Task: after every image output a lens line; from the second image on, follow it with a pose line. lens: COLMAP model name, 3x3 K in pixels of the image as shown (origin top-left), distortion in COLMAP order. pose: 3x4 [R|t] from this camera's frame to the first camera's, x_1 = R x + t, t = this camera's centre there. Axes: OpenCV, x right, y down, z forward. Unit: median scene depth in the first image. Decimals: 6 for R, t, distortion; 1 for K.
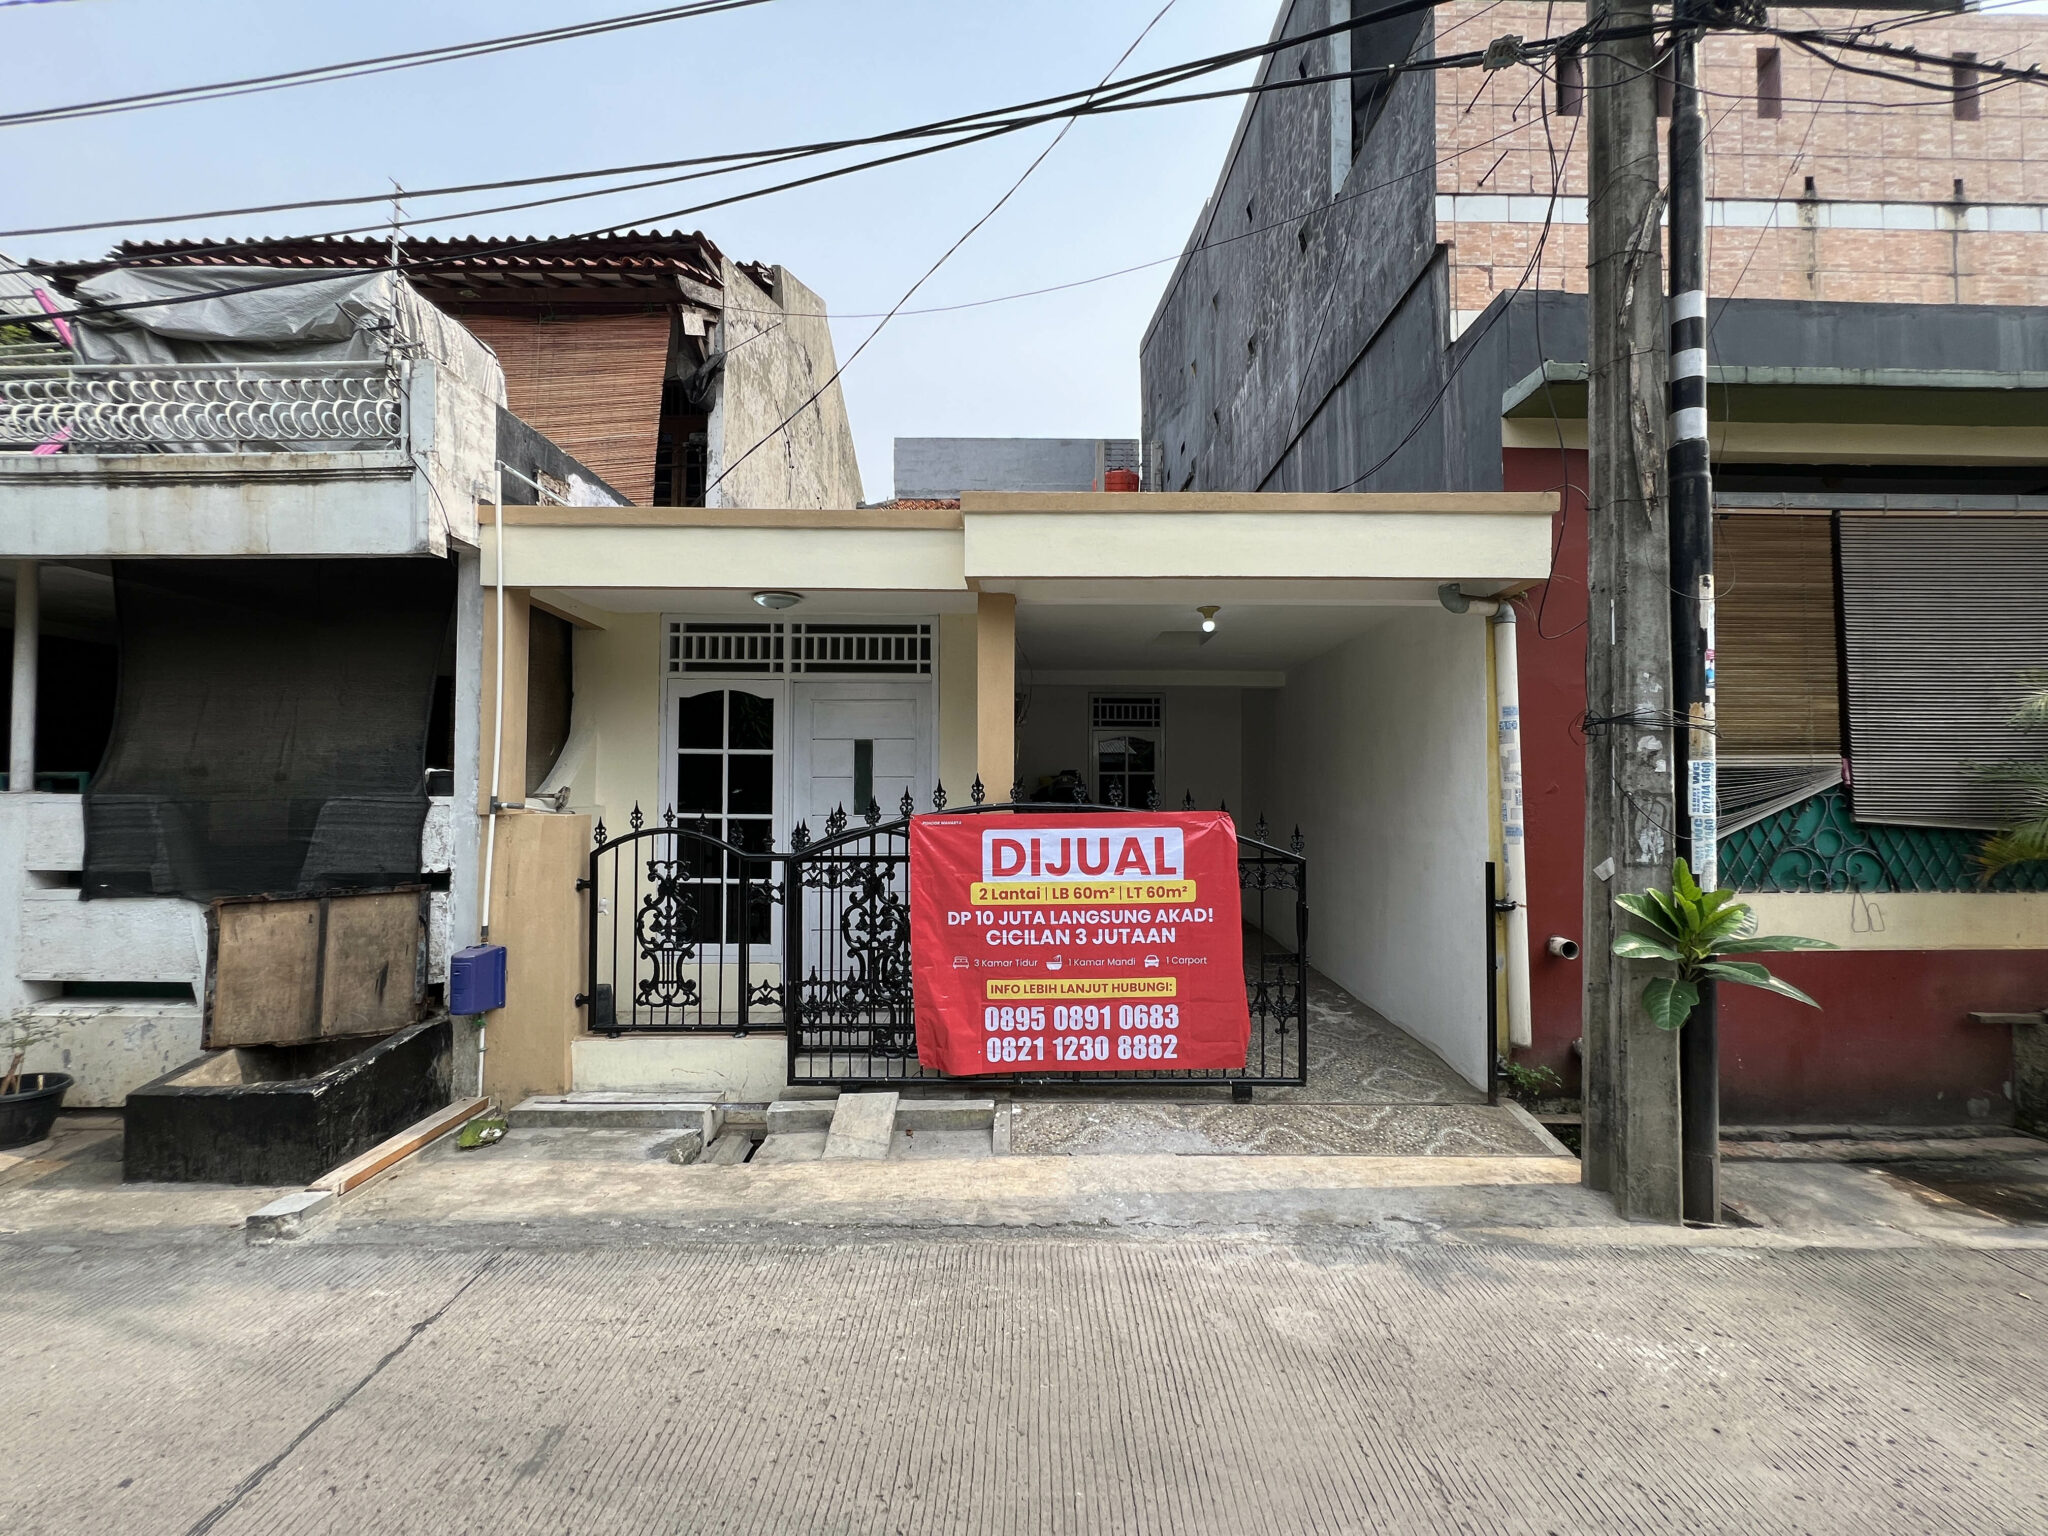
lens RADIAL K [[820.1, 0, 1027.5], [0, 820.1, 775.6], [0, 0, 1]] dist [-0.000214, 0.000373]
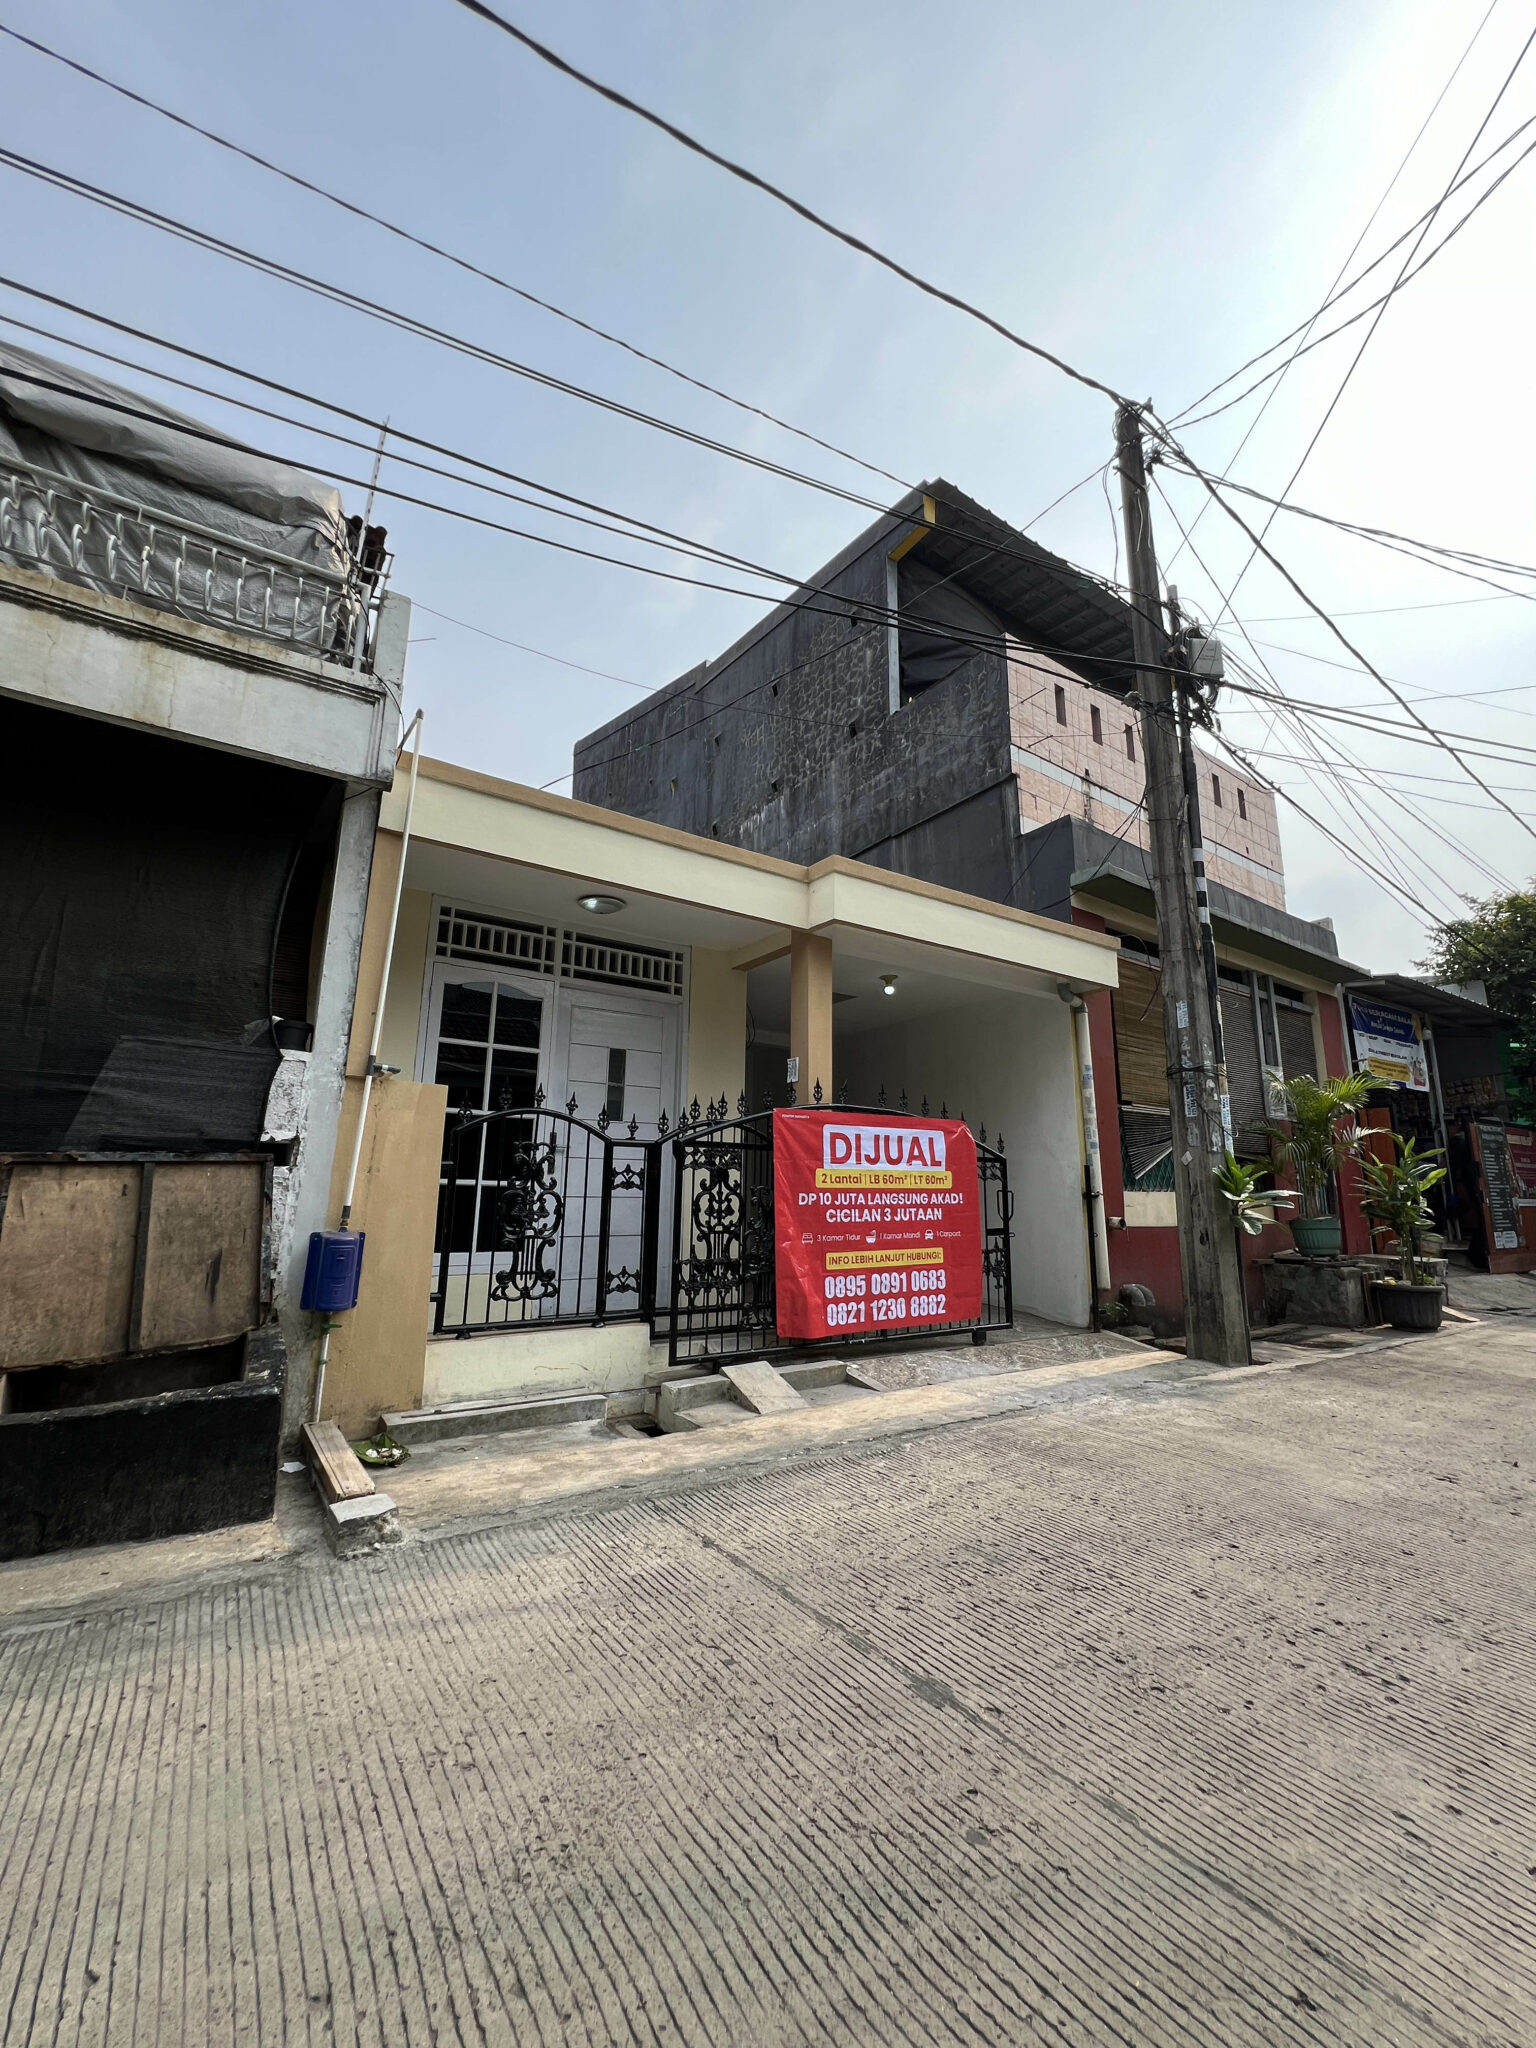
lens RADIAL K [[820.1, 0, 762.9], [0, 820.1, 1023.9], [0, 0, 1]] dist [-0.000214, 0.000373]
pose [[0.834558, 0.122824, 0.537054, -0.778570], [-0.027213, 0.982832, -0.182486, 0.140546], [-0.550247, 0.137681, 0.823573, 0.040428]]
